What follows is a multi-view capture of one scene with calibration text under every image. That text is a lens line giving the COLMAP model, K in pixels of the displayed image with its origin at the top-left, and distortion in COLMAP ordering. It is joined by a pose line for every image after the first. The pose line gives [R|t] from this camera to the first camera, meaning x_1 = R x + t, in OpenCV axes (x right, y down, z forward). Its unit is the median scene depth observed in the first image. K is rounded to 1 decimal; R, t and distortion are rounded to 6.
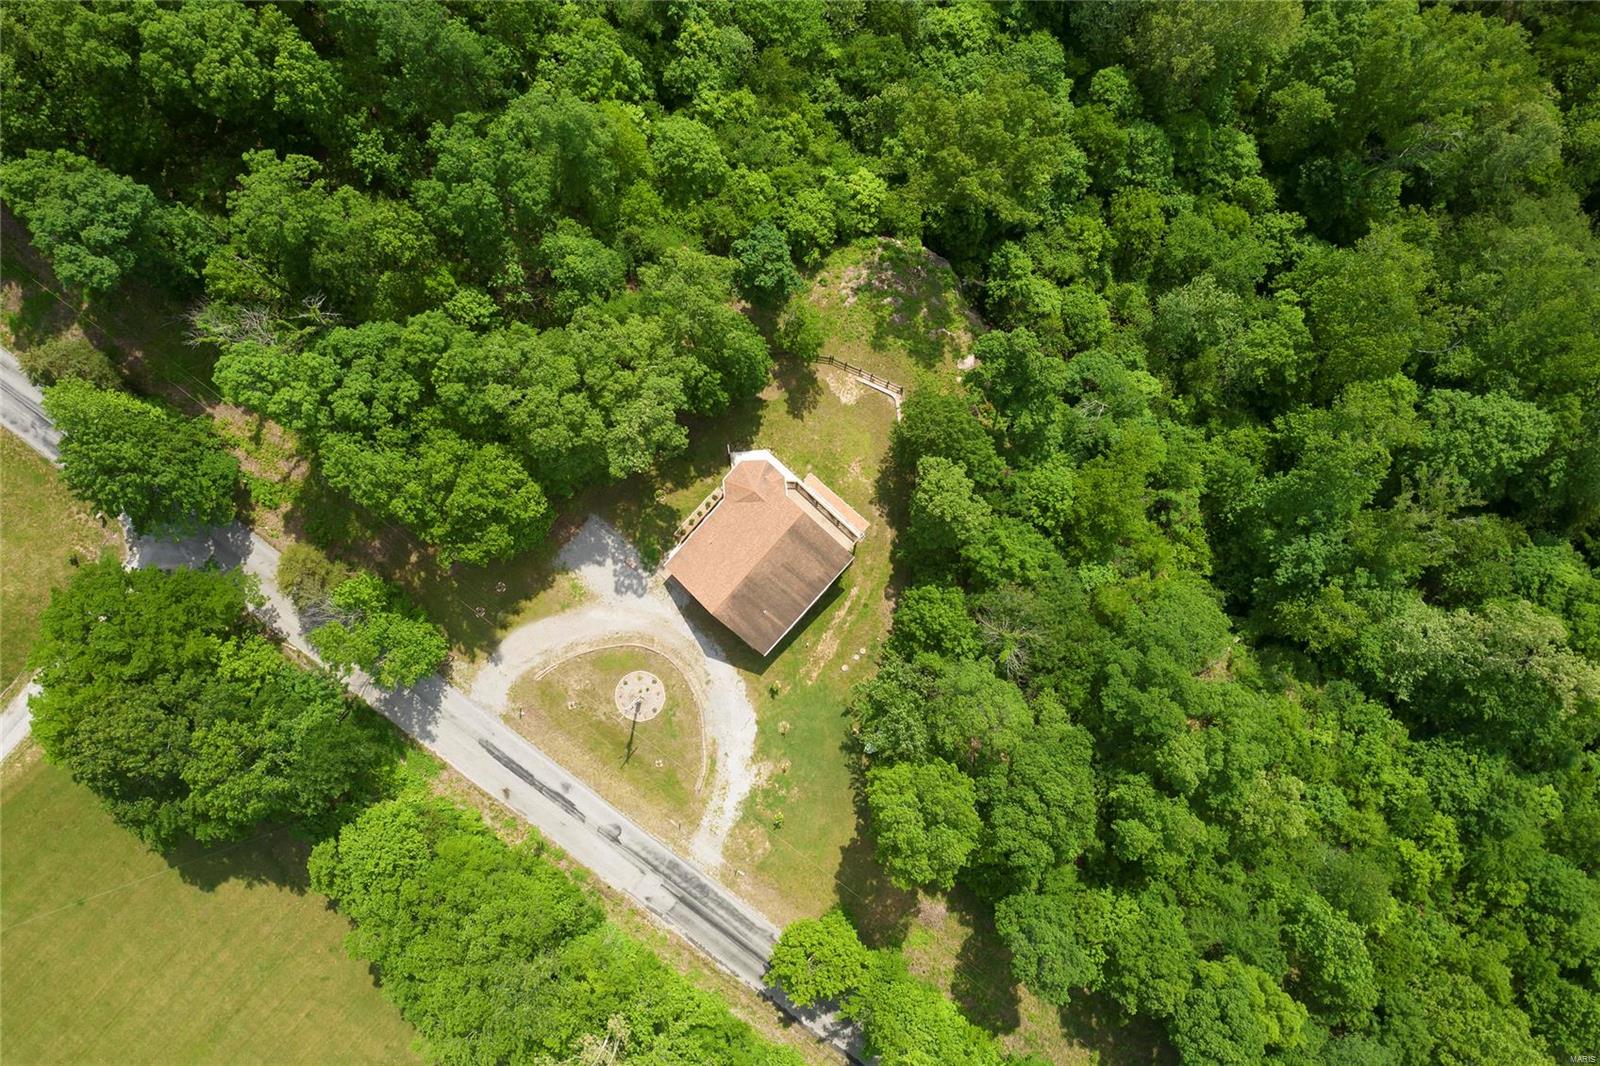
lens RADIAL K [[1257.4, 0, 795.8], [0, 1257.4, 532.2], [0, 0, 1]] dist [-0.061379, 0.032773]
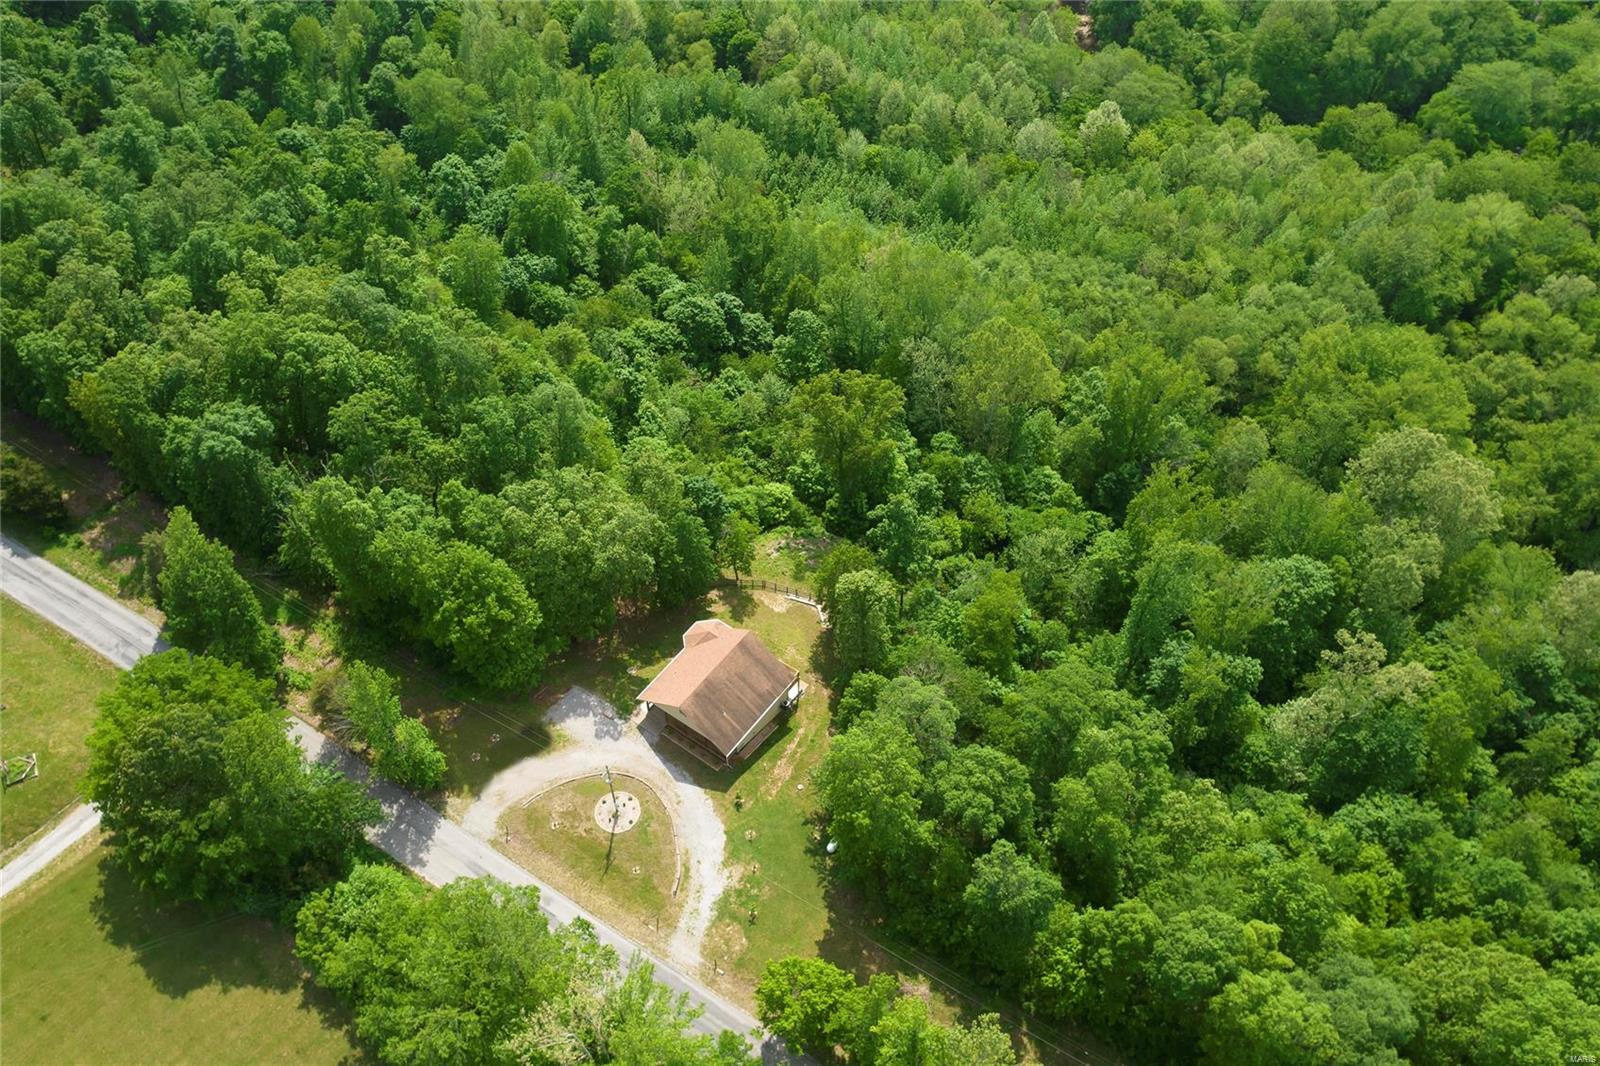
lens RADIAL K [[1257.4, 0, 803.1], [0, 1257.4, 533.0], [0, 0, 1]] dist [-0.061379, 0.032773]
pose [[0.993752, -0.081707, 0.076028, -0.025415], [0.111608, 0.726535, -0.678005, 0.713392], [0.000161, 0.682254, 0.731115, 0.027229]]
